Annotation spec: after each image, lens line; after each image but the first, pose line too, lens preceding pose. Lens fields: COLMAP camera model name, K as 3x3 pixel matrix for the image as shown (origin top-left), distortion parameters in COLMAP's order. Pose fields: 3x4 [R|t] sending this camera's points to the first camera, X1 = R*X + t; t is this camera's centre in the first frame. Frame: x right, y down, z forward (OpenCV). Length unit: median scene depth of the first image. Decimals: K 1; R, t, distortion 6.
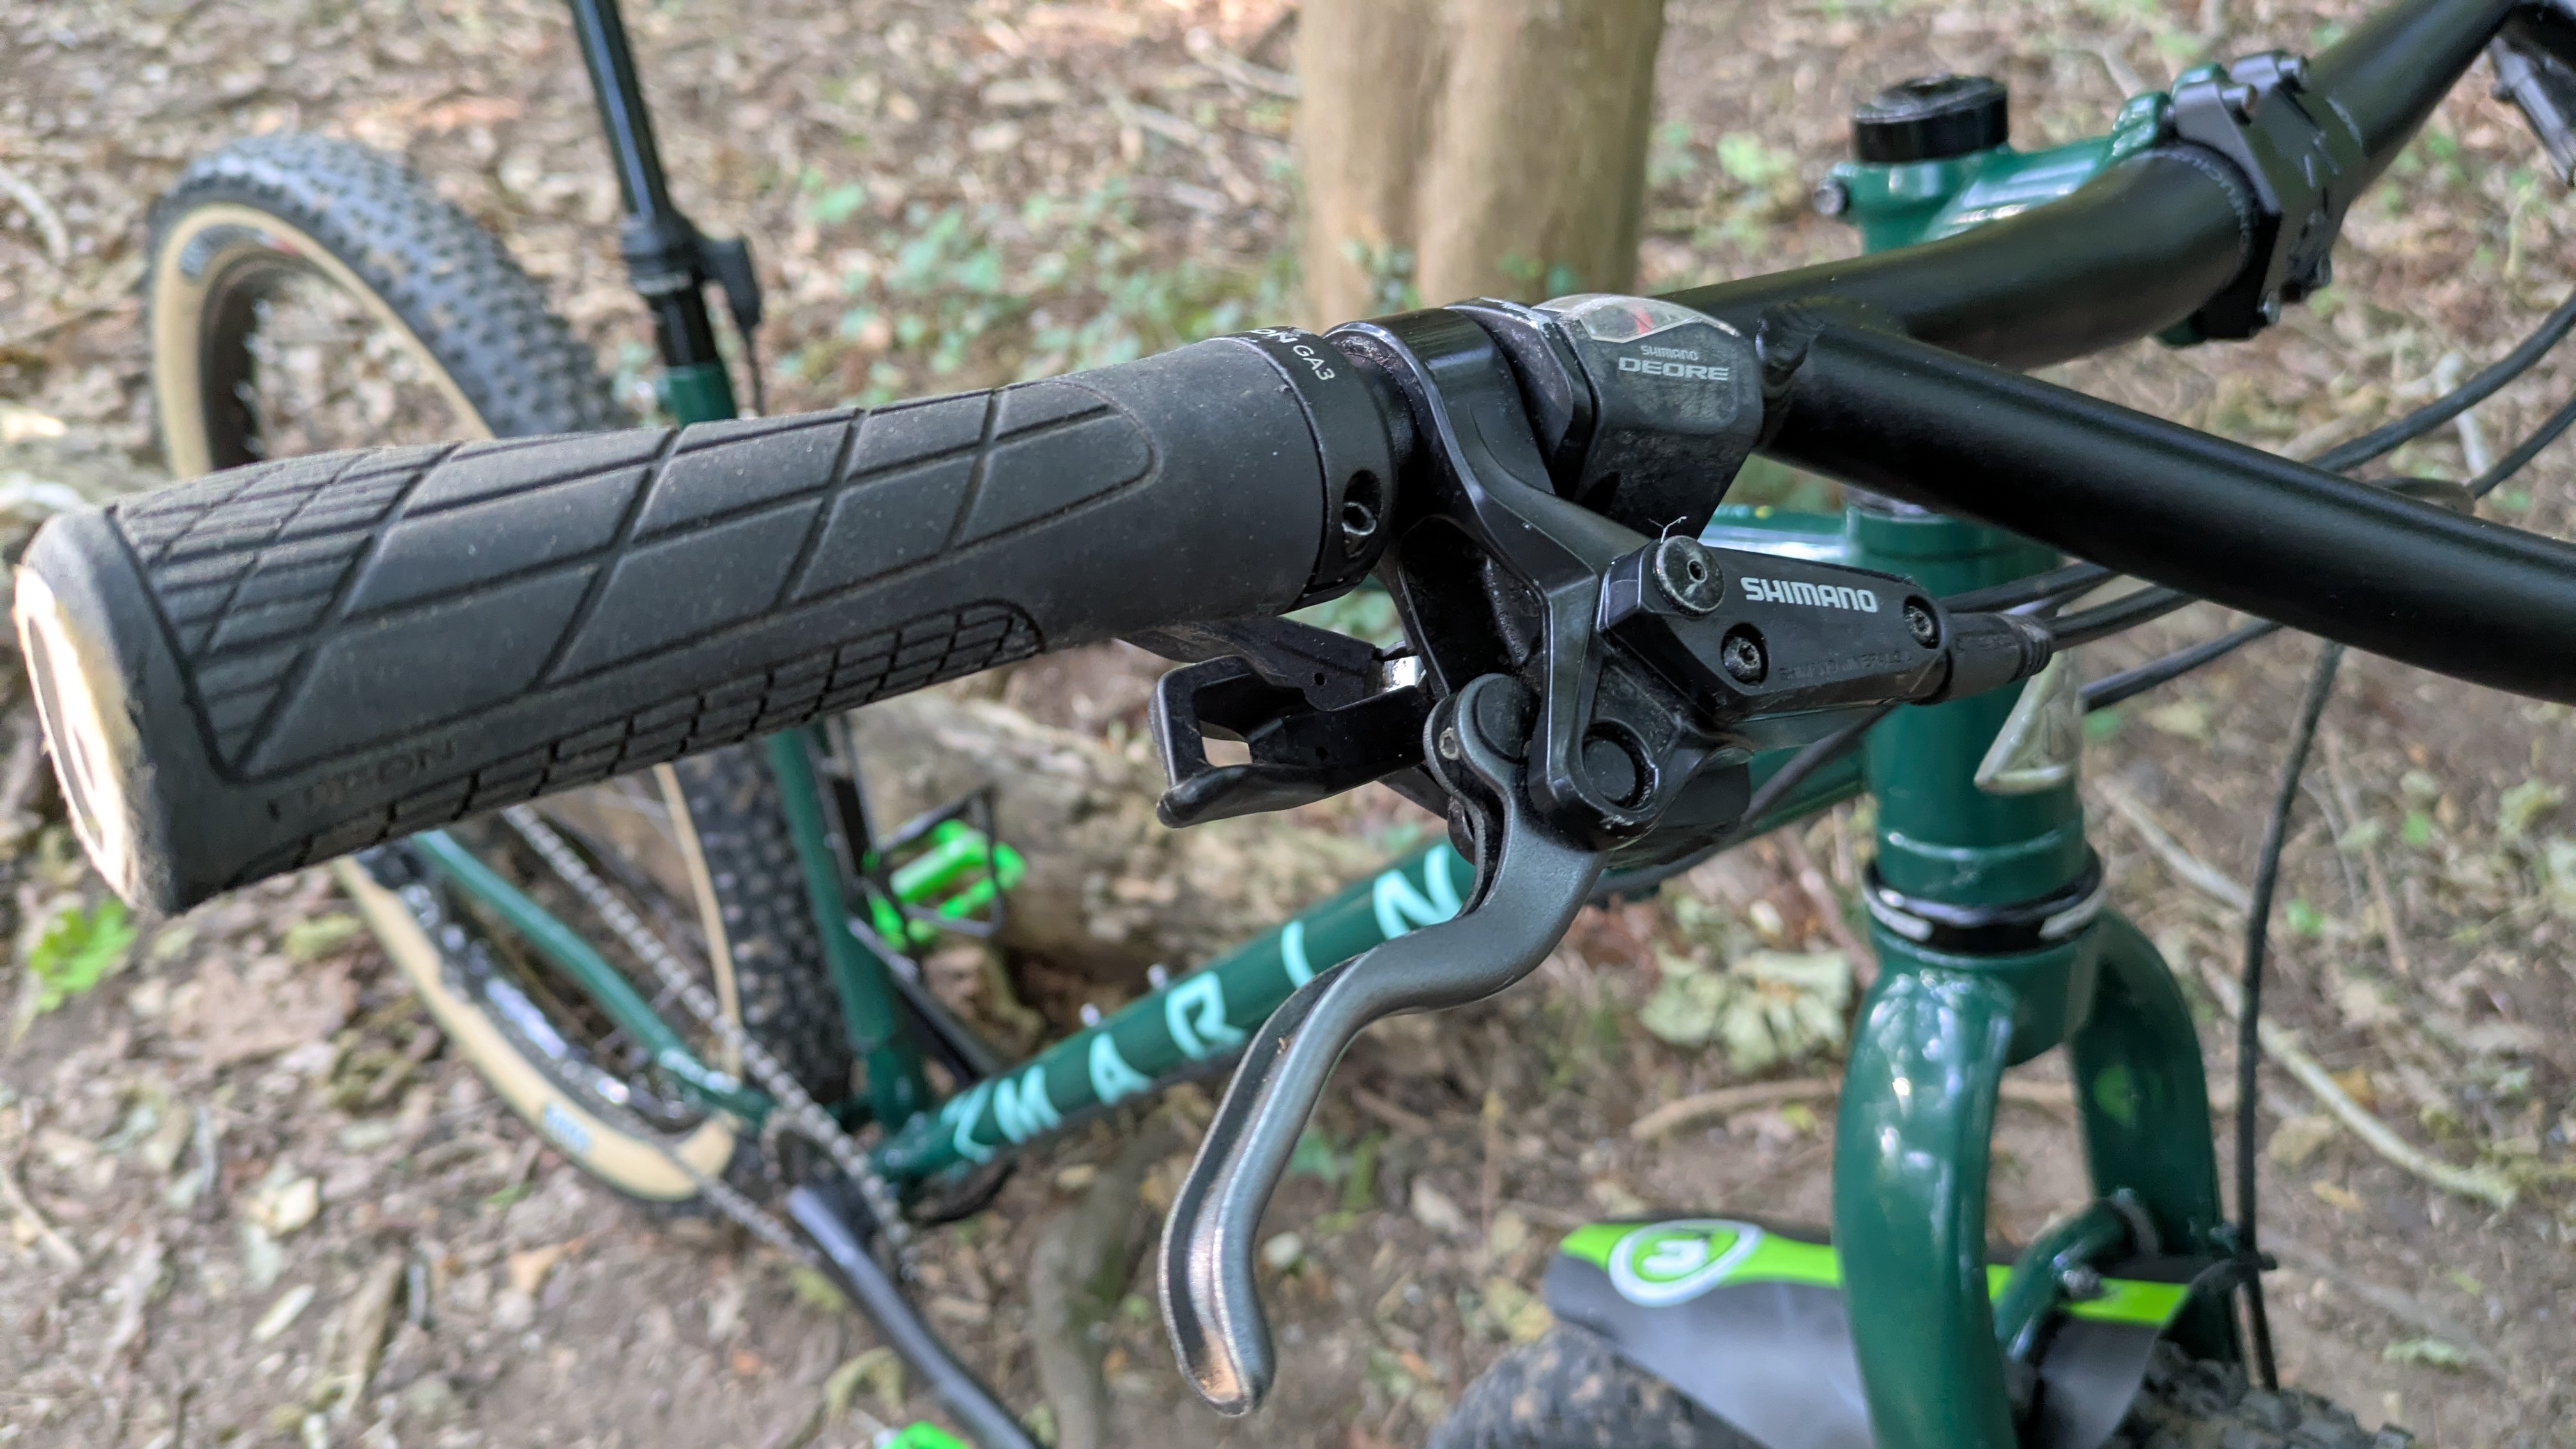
lens RADIAL K [[1998.1, 0, 1284.4], [0, 1998.1, 722.9], [0, 0, 1]] dist [0.004875, 0.000051]
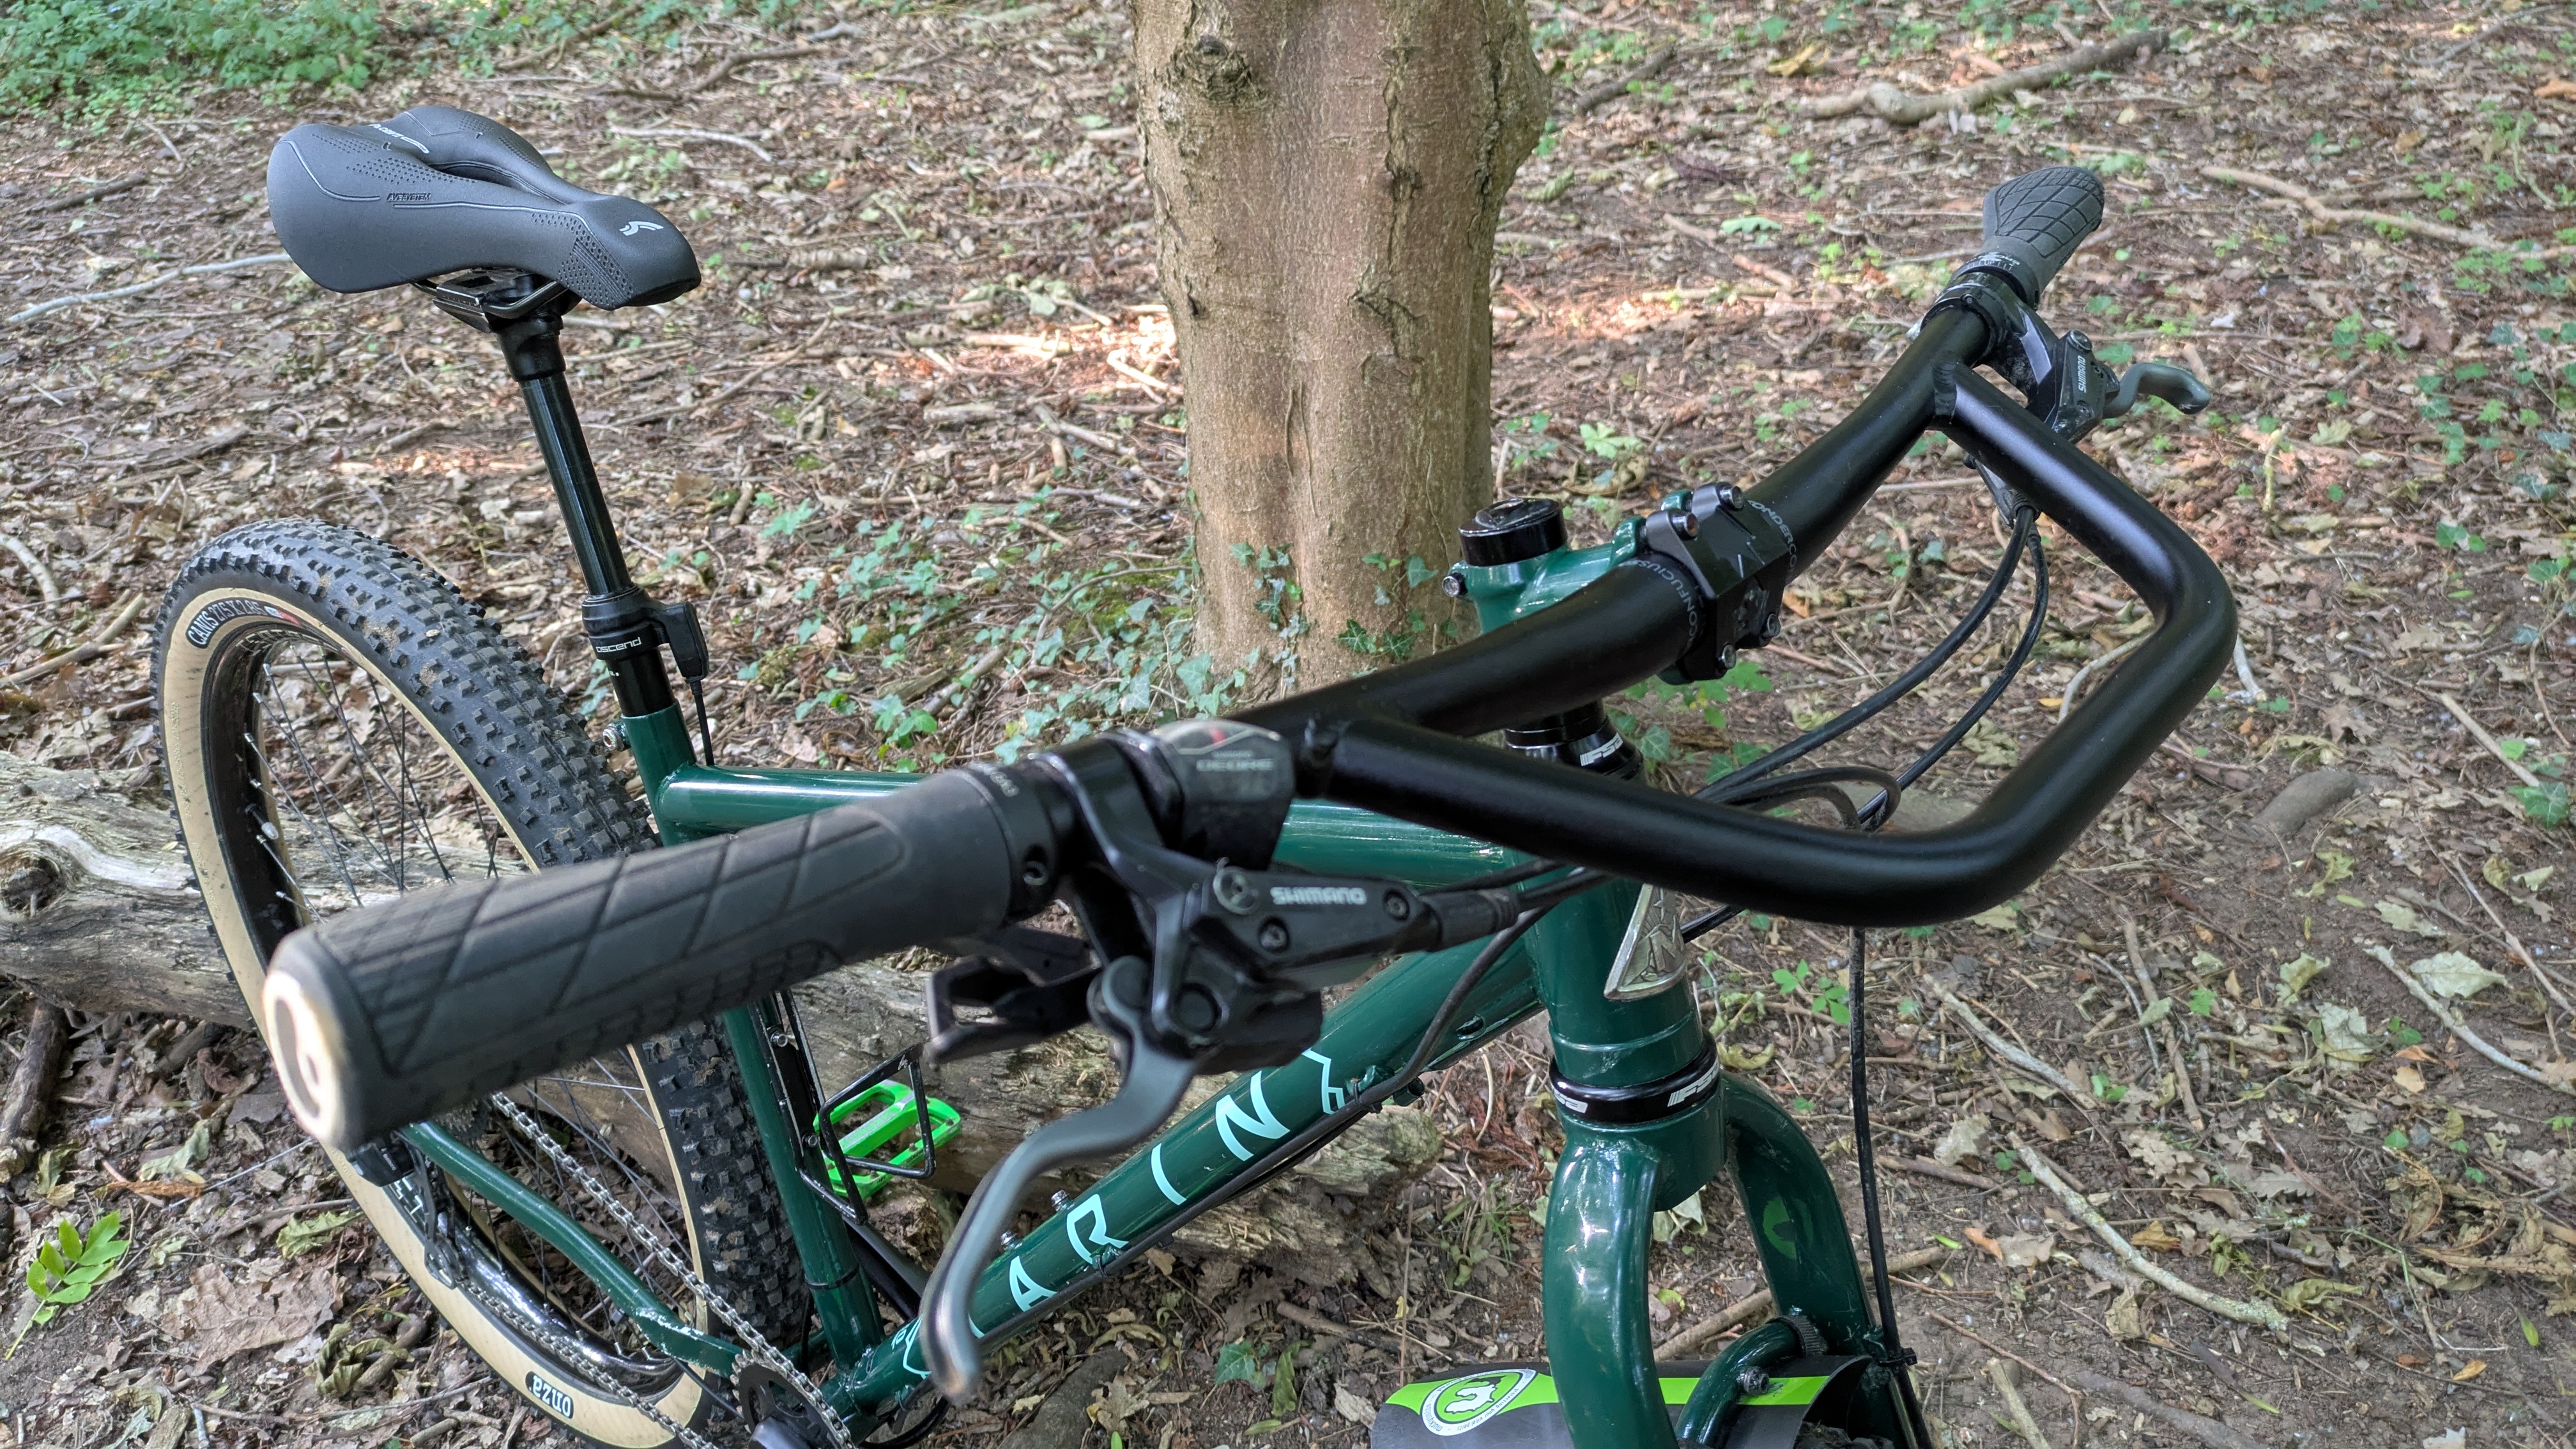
lens RADIAL K [[1960.5, 0, 1346.9], [0, 1960.5, 732.5], [0, 0, 1]] dist [0.030606, -0.011463]
pose [[0.997157, -0.059460, 0.046278, 0.039073], [0.064418, 0.991357, -0.114288, -0.001860], [-0.039082, 0.116944, 0.992369, -0.109220]]
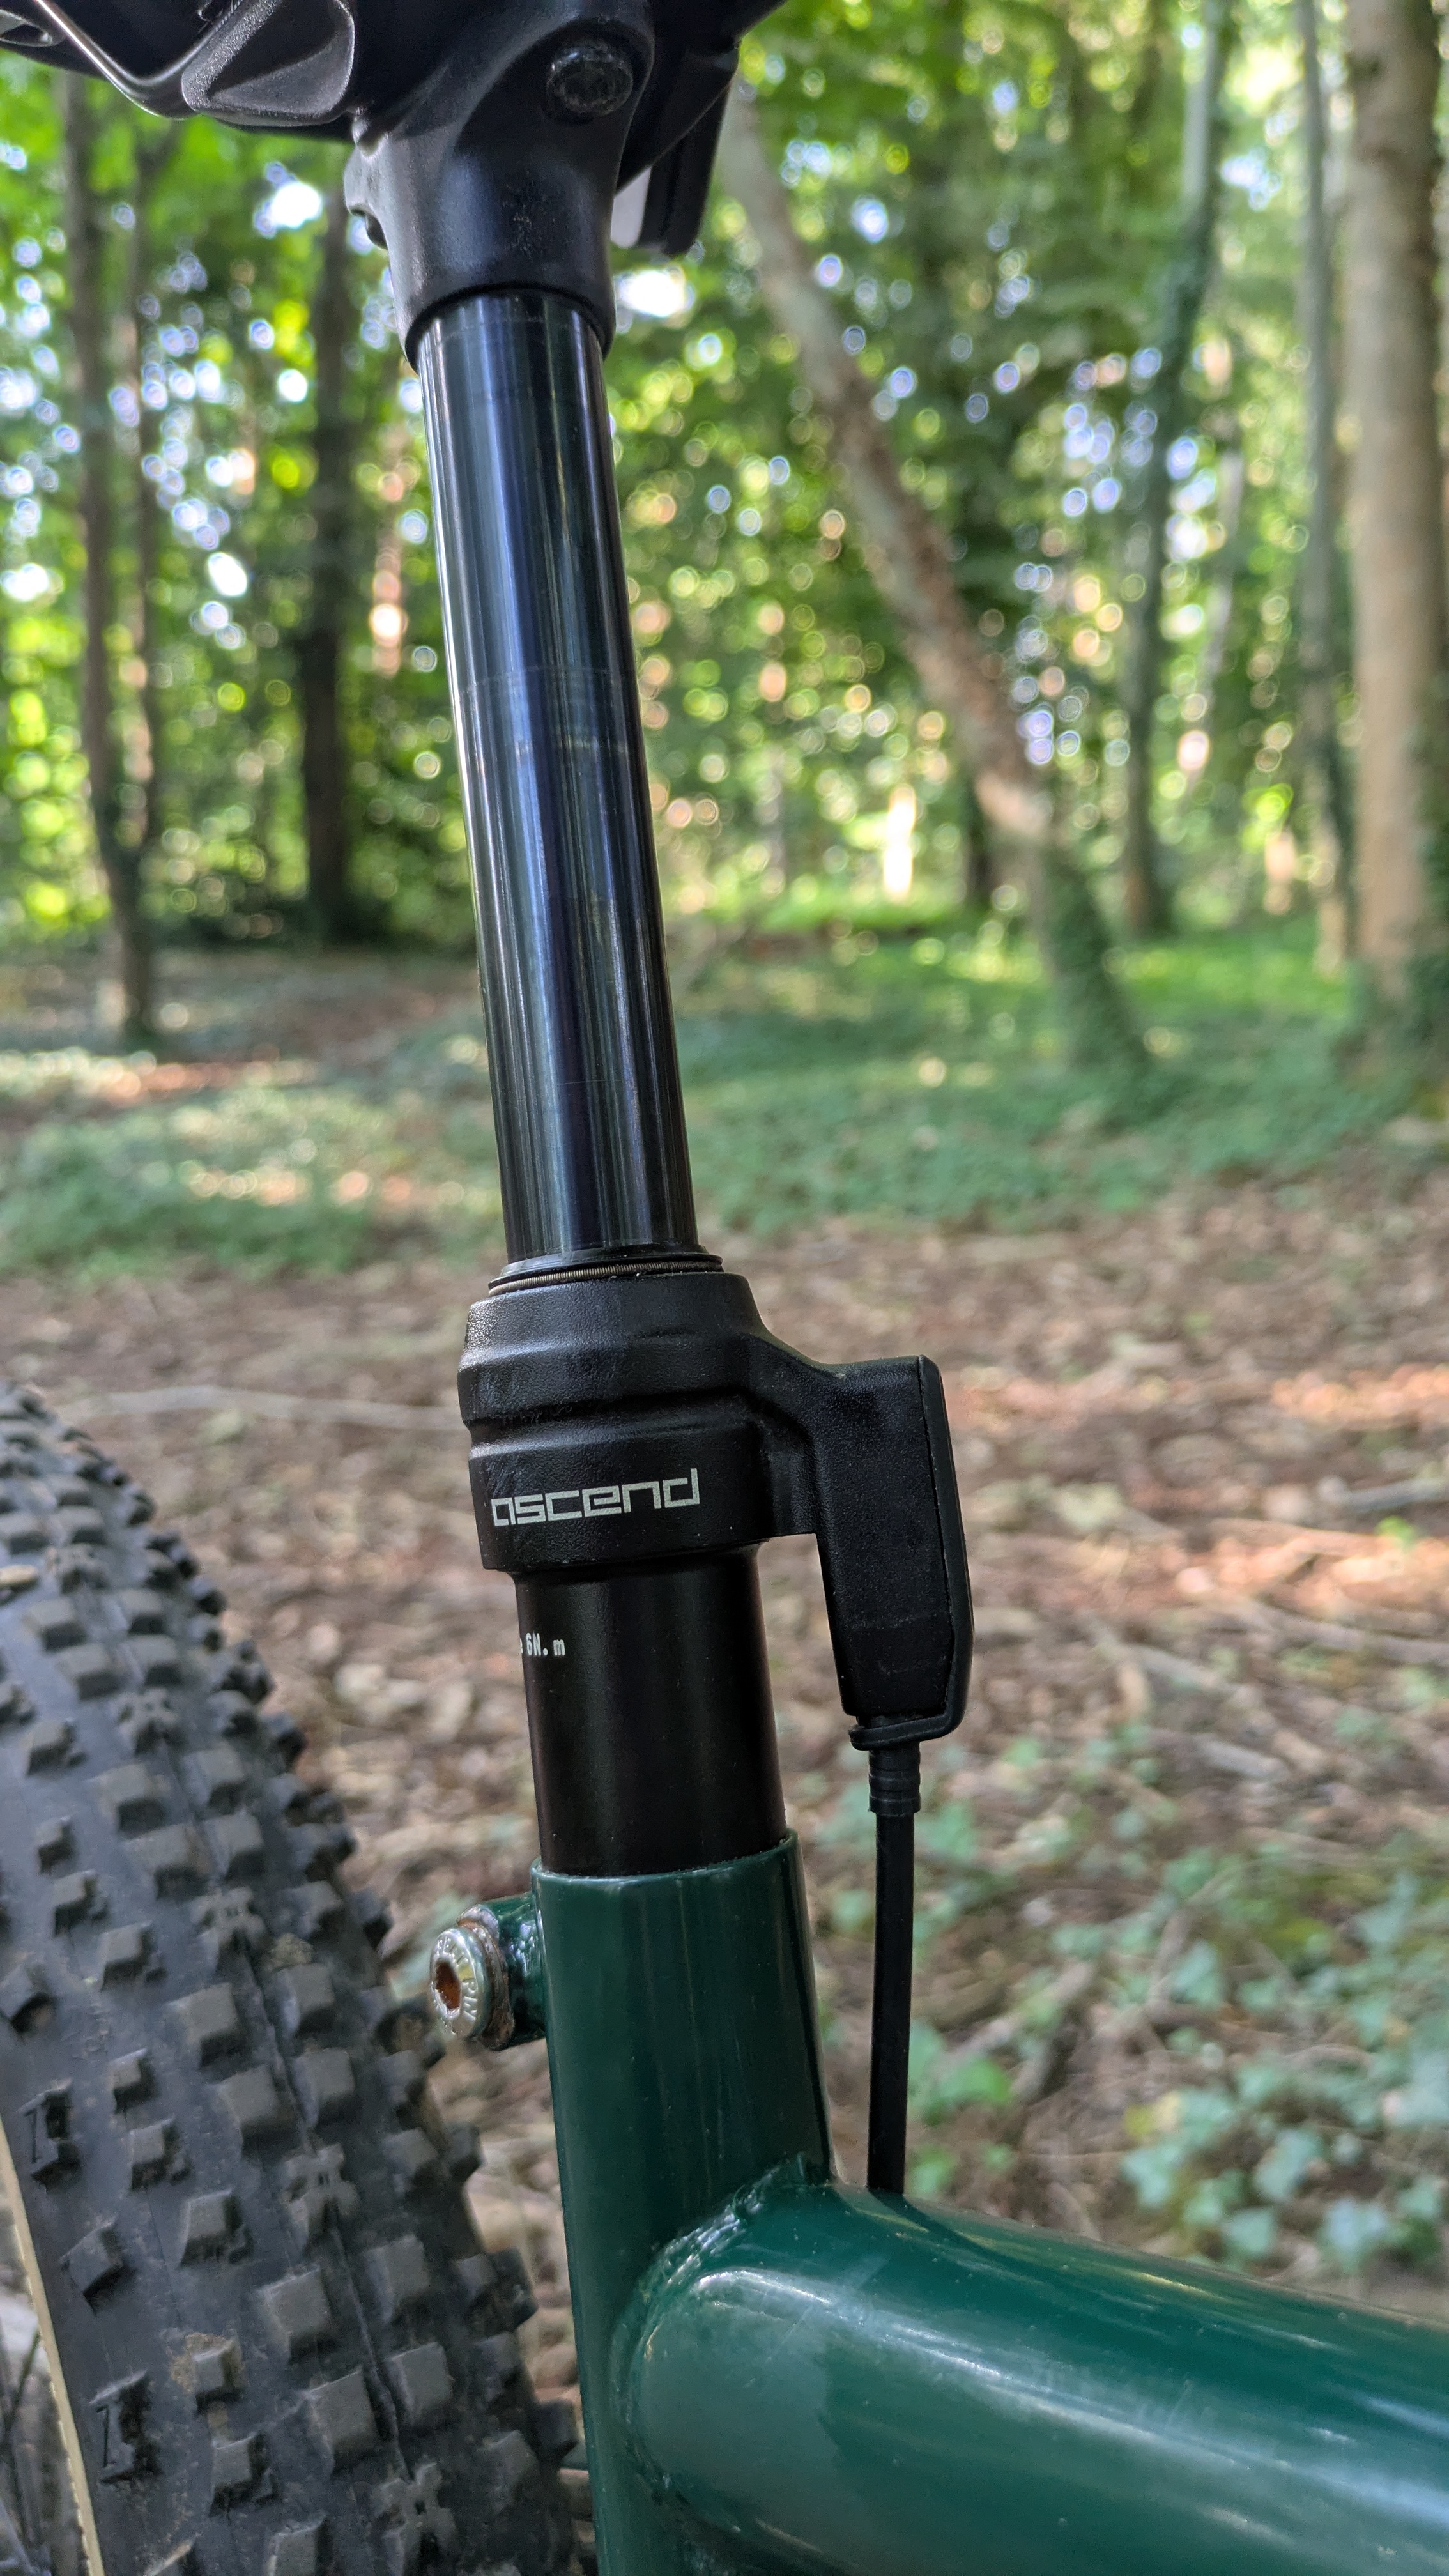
lens RADIAL K [[1998.1, 0, 730.1], [0, 1998.1, 1292.1], [0, 0, 1]] dist [0.004875, 0.000051]
pose [[0.980597, 0.021148, -0.194889, -0.140981], [-0.113845, 0.870770, -0.478330, -0.071477], [0.159587, 0.491236, 0.856282, 0.442903]]
